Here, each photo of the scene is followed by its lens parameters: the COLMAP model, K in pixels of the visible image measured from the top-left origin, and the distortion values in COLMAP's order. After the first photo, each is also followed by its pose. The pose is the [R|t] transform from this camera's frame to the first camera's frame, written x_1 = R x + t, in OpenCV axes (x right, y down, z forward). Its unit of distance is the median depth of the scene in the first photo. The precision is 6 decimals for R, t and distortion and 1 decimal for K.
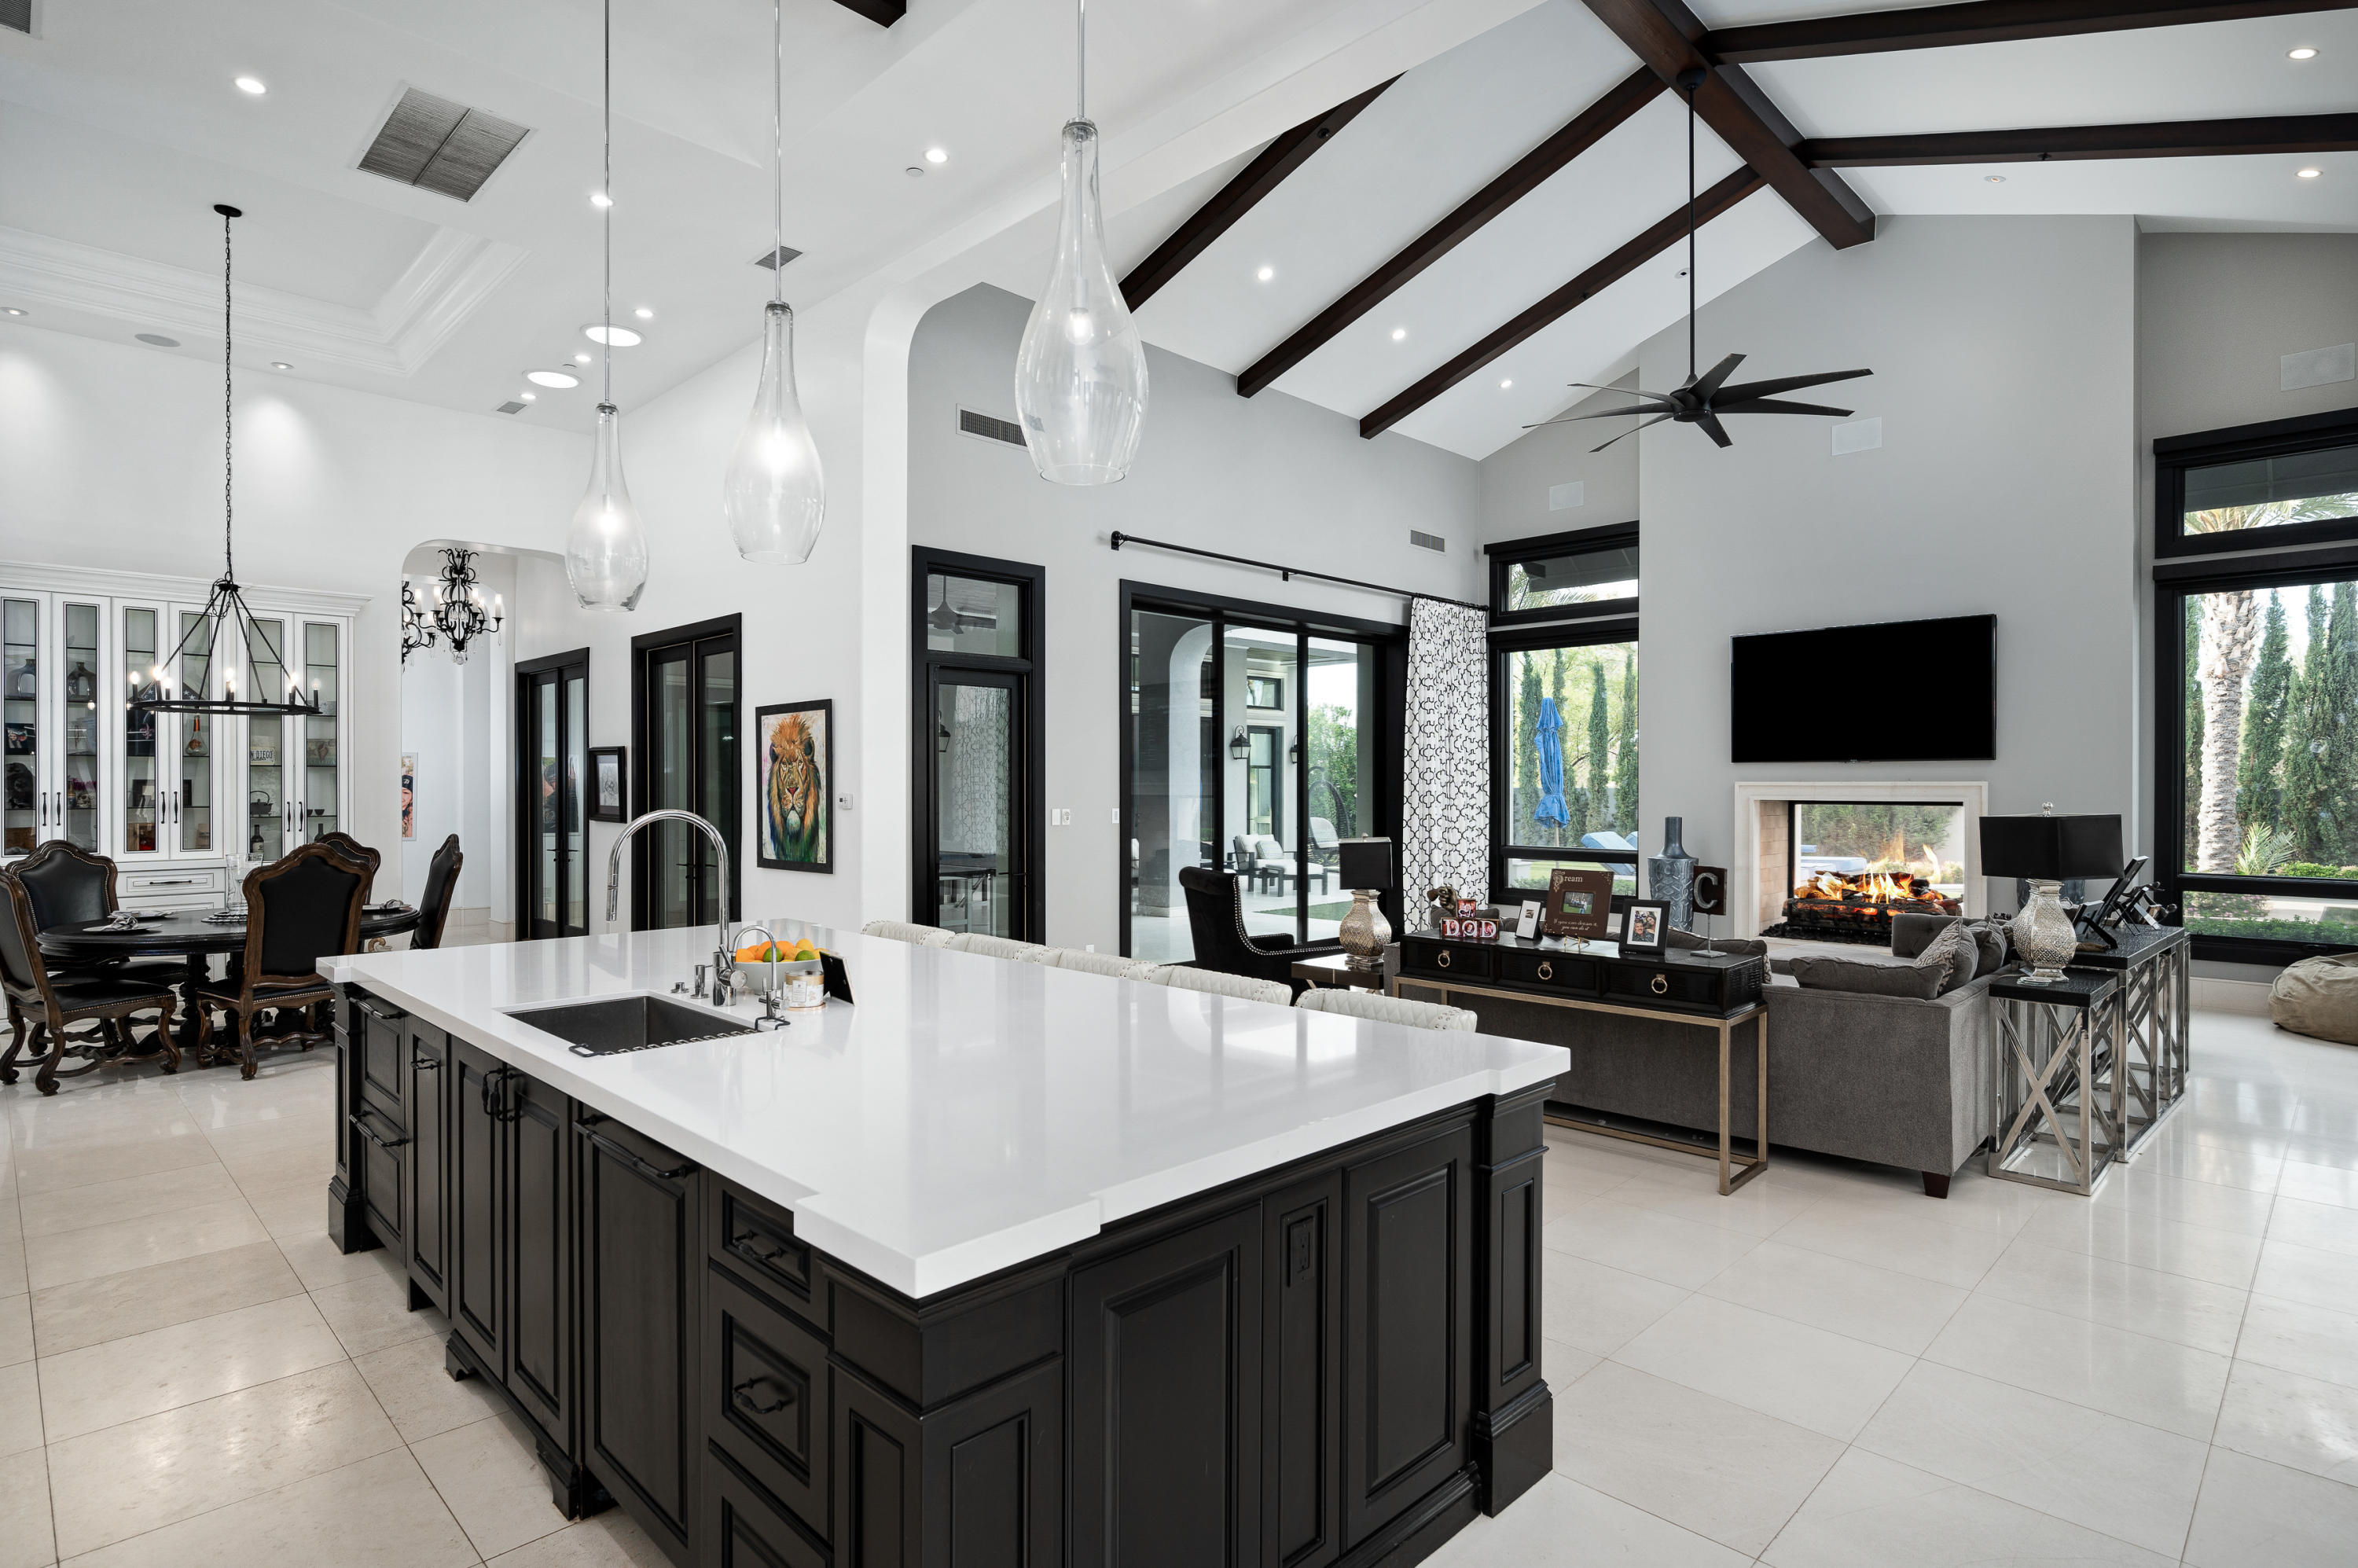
lens RADIAL K [[1208.8, 0, 1181.5], [0, 1208.8, 791.6], [0, 0, 1]] dist [-0.002315, -0.000322]
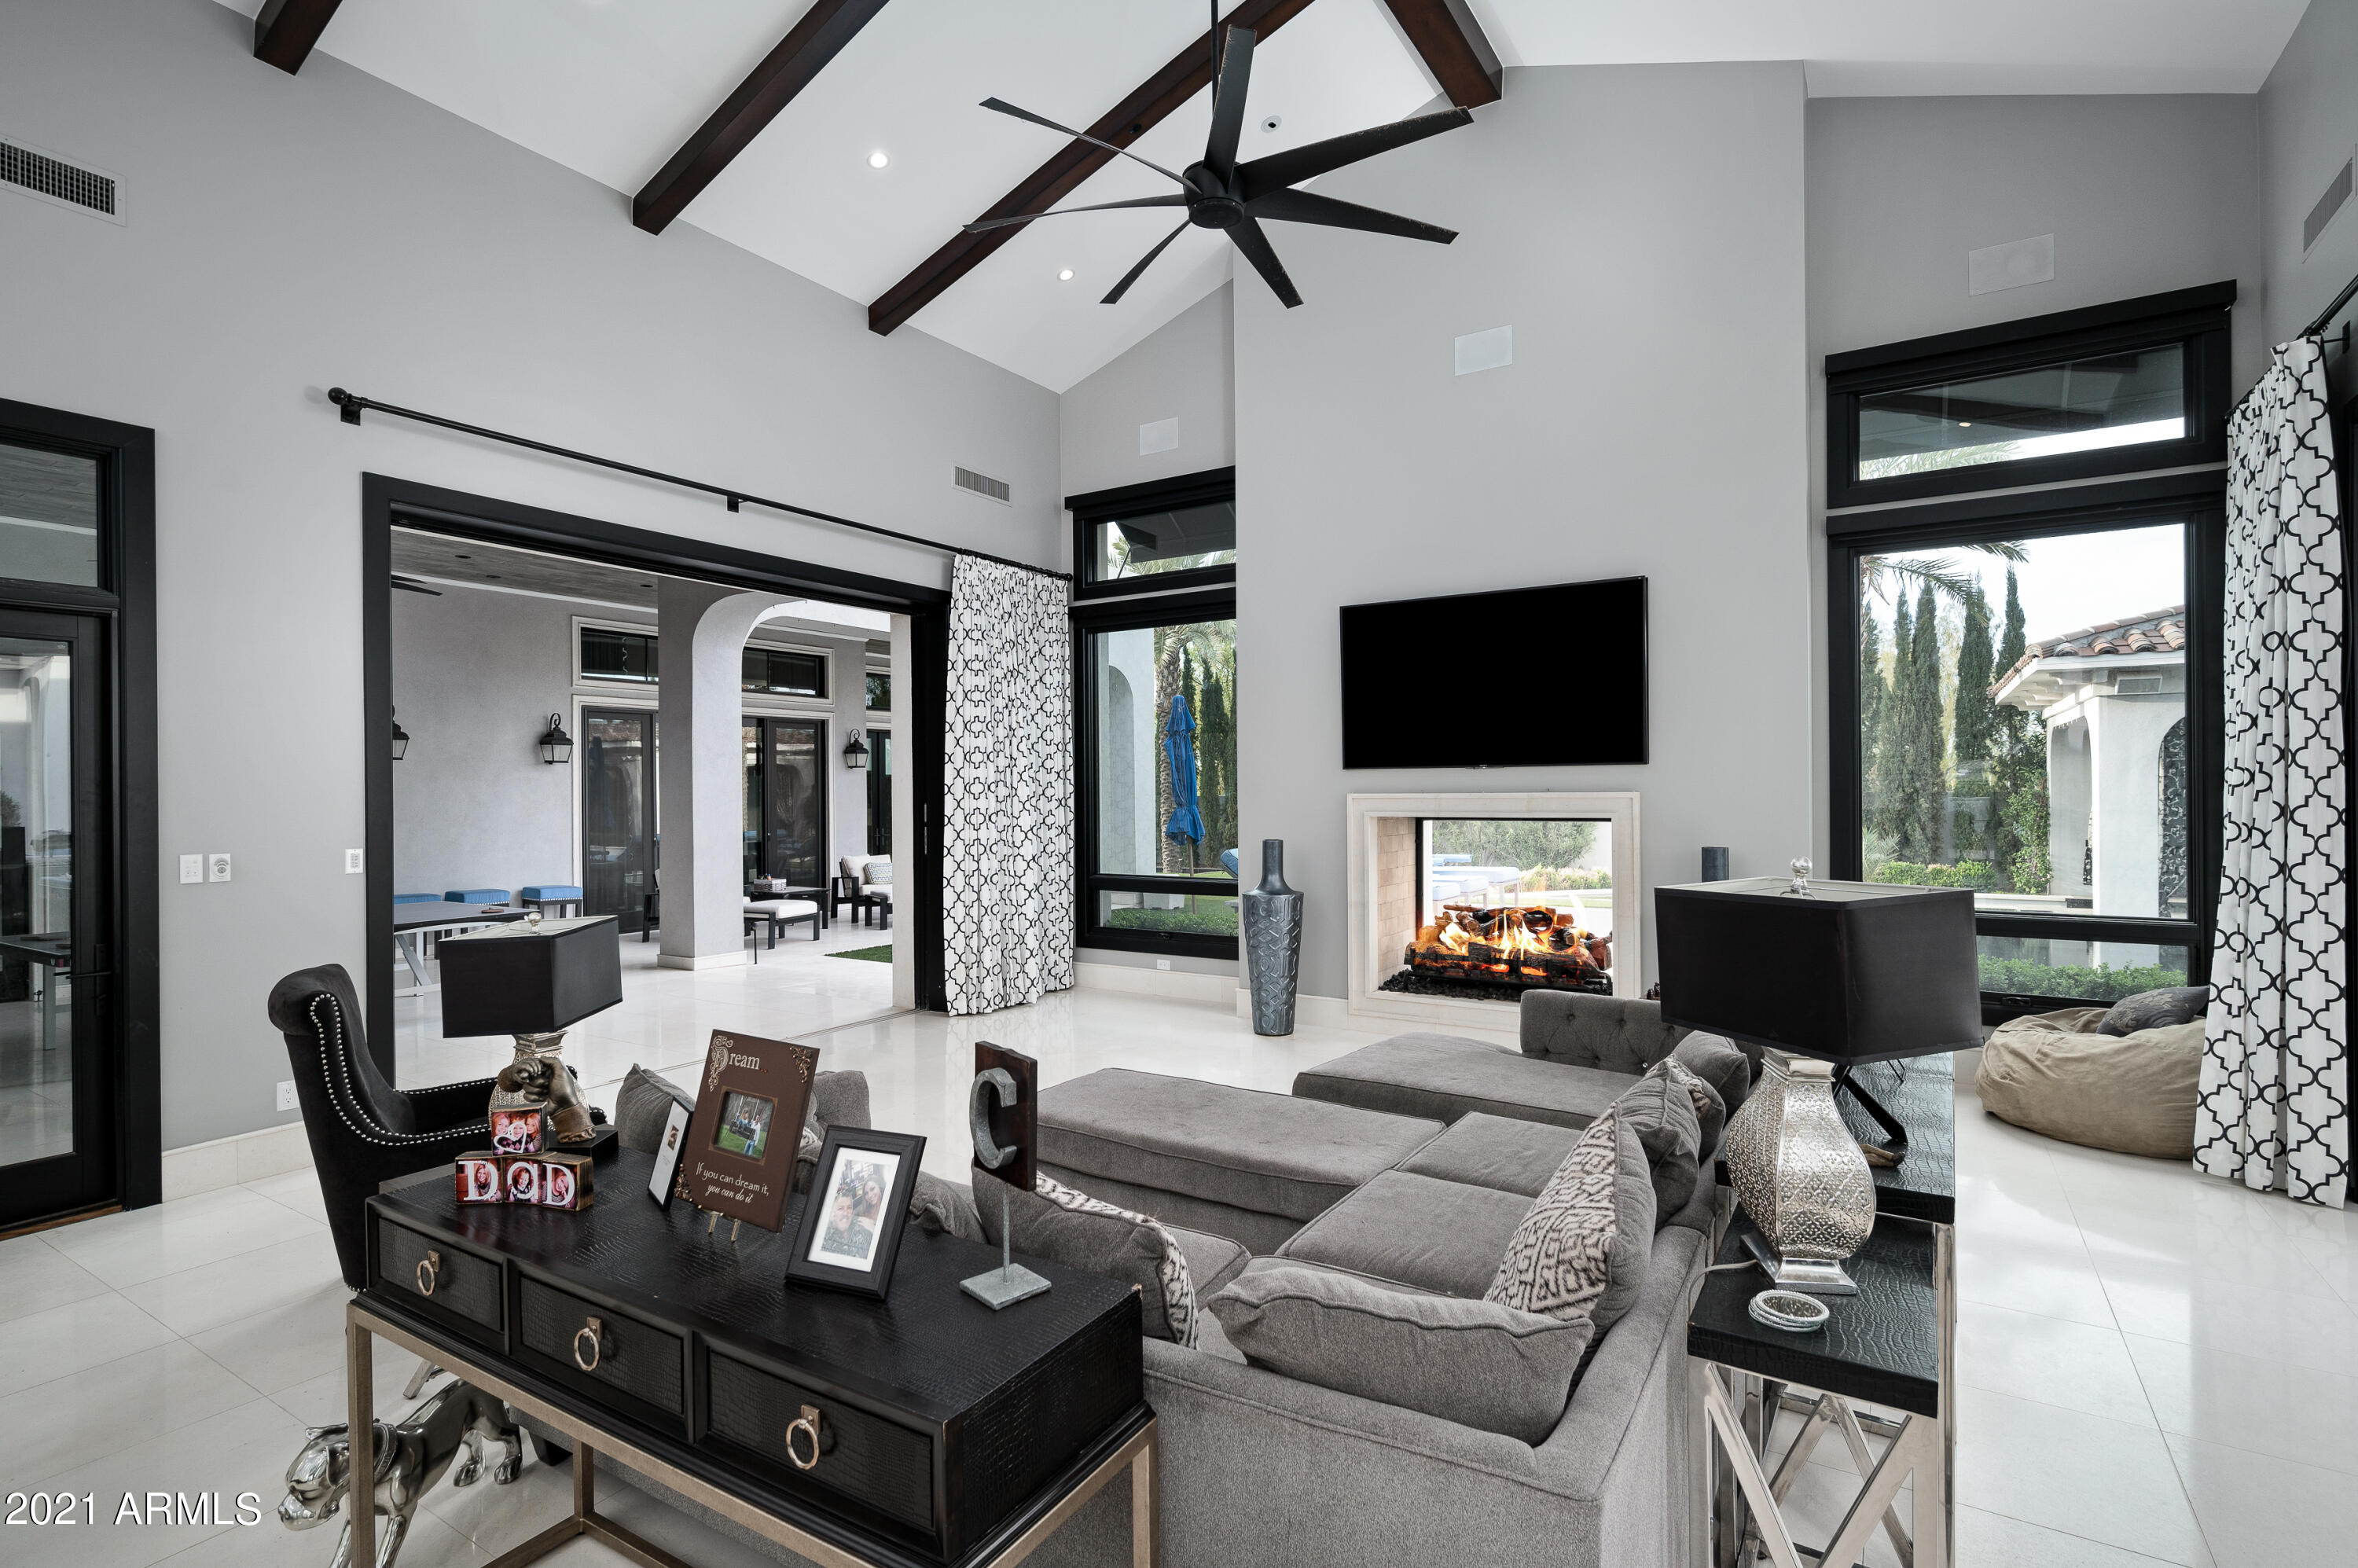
lens RADIAL K [[1135.7, 0, 1165.4], [0, 1135.7, 795.8], [0, 0, 1]] dist [-0.003328, -0.000182]
pose [[0.979248, -0.008585, 0.202484, 0.178942], [0.009082, 0.999958, -0.001525, -0.006237], [-0.202462, 0.003332, 0.979284, 0.280800]]
